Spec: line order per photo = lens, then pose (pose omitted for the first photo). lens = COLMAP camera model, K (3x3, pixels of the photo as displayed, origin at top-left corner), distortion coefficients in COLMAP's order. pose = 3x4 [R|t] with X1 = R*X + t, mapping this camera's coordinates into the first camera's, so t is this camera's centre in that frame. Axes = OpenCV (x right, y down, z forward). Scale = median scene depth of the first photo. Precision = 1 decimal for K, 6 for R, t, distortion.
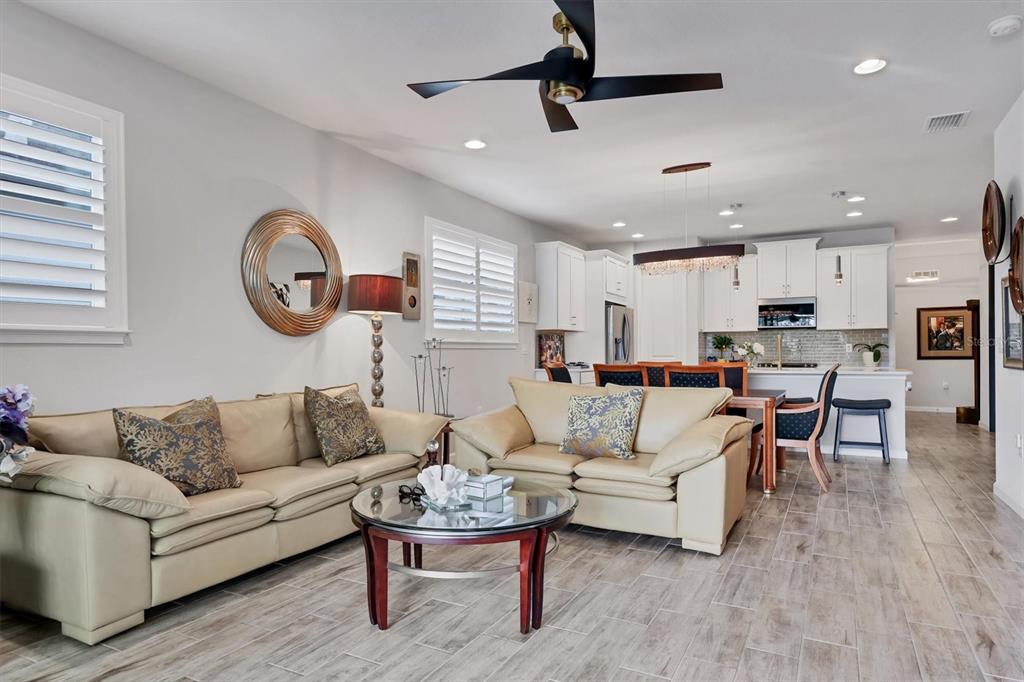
lens RADIAL K [[602.4, 0, 512.0], [0, 602.4, 356.0], [0, 0, 1]] dist [0.016867, -0.000668]
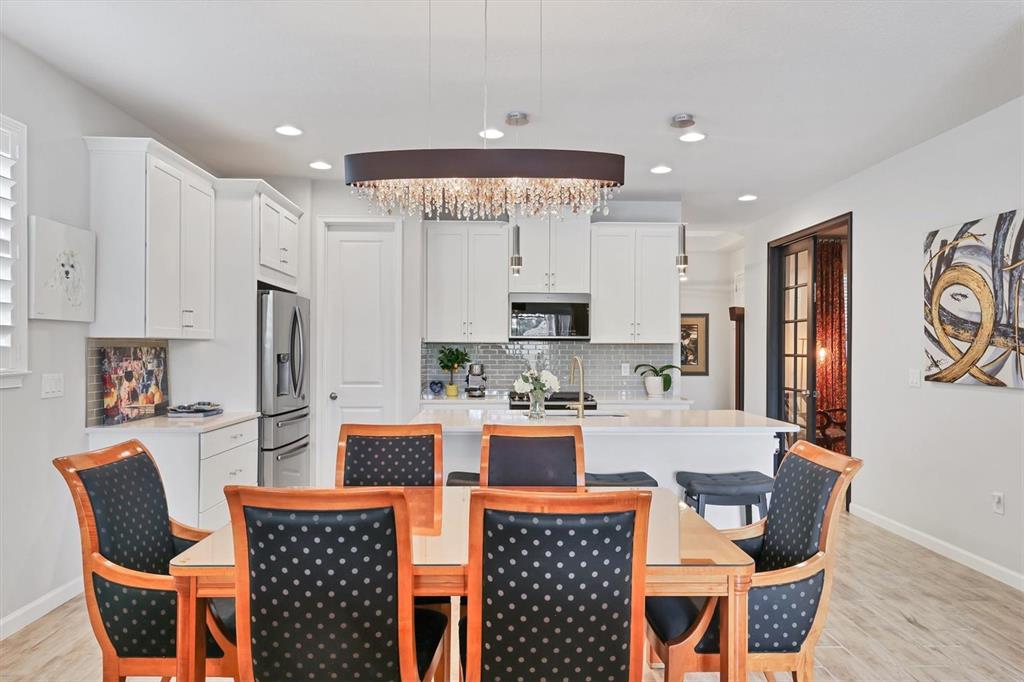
lens RADIAL K [[675.6, 0, 505.9], [0, 675.6, 349.5], [0, 0, 1]] dist [0.022202, 0.000102]
pose [[0.870326, 0.007782, 0.492415, 0.056513], [-0.005953, 0.999968, -0.005282, -0.032375], [-0.492441, 0.001666, 0.870344, 0.405499]]
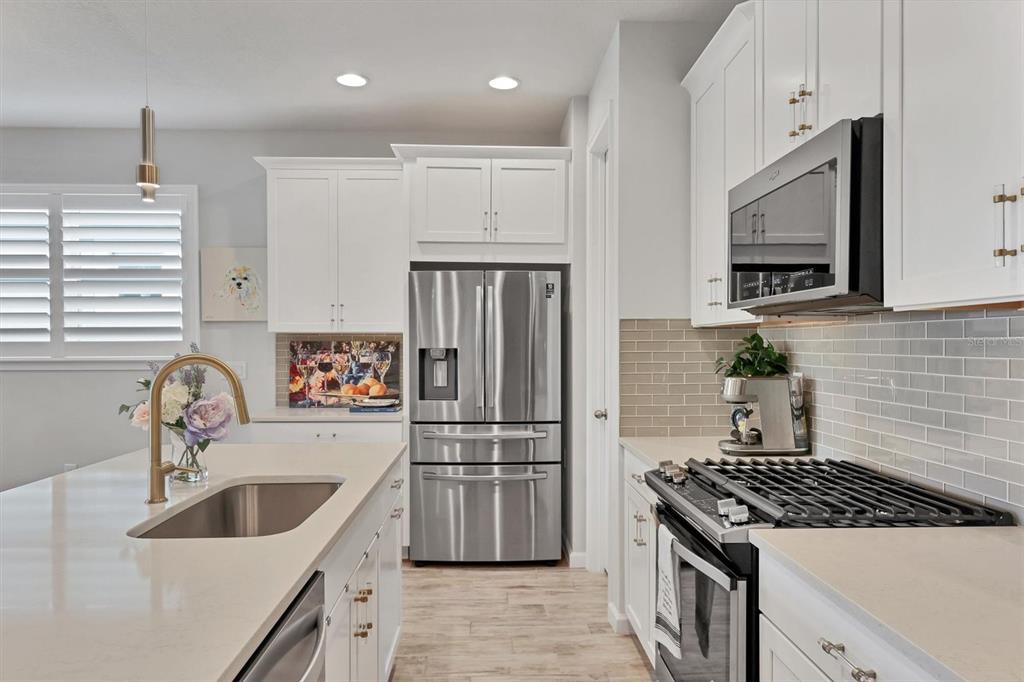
lens RADIAL K [[675.6, 0, 505.9], [0, 675.6, 349.5], [0, 0, 1]] dist [0.022202, 0.000102]
pose [[0.505587, 0.009815, -0.862720, 0.623895], [-0.005010, 0.999952, 0.008440, -0.033798], [0.862761, 0.000055, 0.505612, 0.828772]]
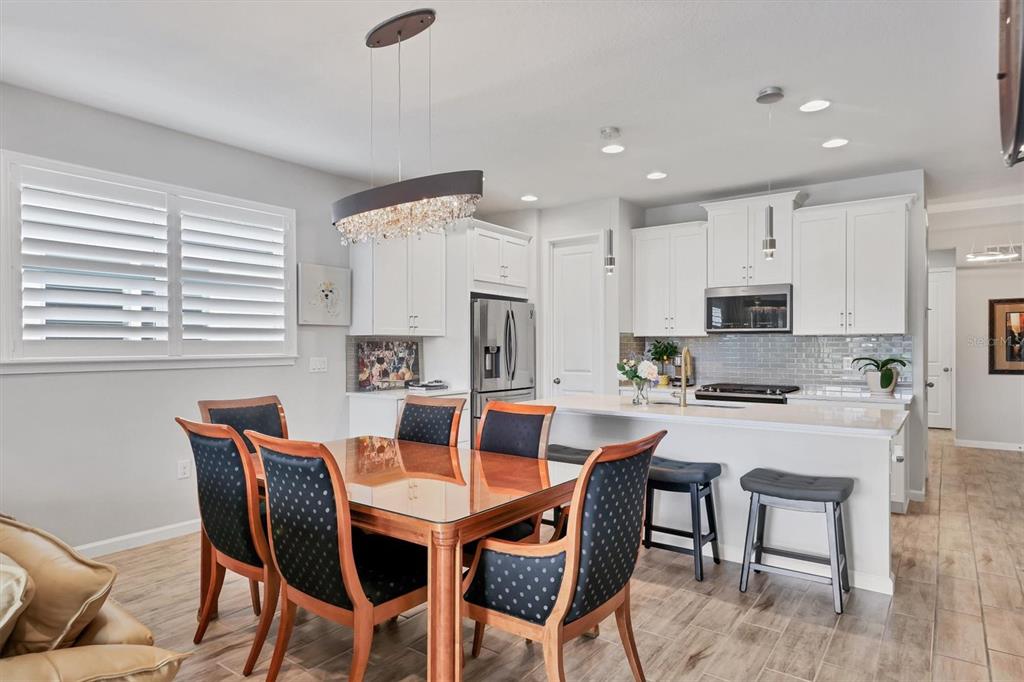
lens RADIAL K [[588.8, 0, 514.0], [0, 588.8, 347.1], [0, 0, 1]] dist [0.016721, 0.000622]
pose [[0.990870, 0.004542, -0.134746, 0.300961], [-0.004790, 0.999987, -0.001516, -0.028586], [0.134737, 0.002148, 0.990879, 0.344235]]
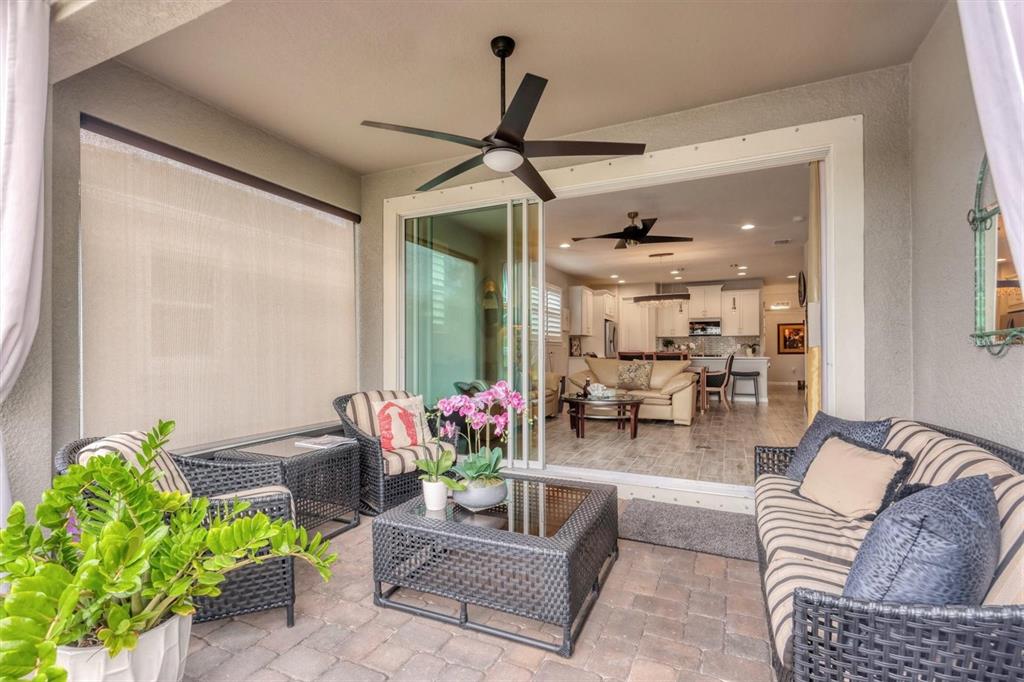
lens RADIAL K [[453.8, 0, 511.8], [0, 453.8, 351.1], [0, 0, 1]] dist [0.008996, -0.000734]
pose [[0.998856, 0.005680, 0.047476, -0.182441], [-0.005318, 0.999956, -0.007743, 0.015427], [-0.047518, 0.007481, 0.998842, -0.318834]]
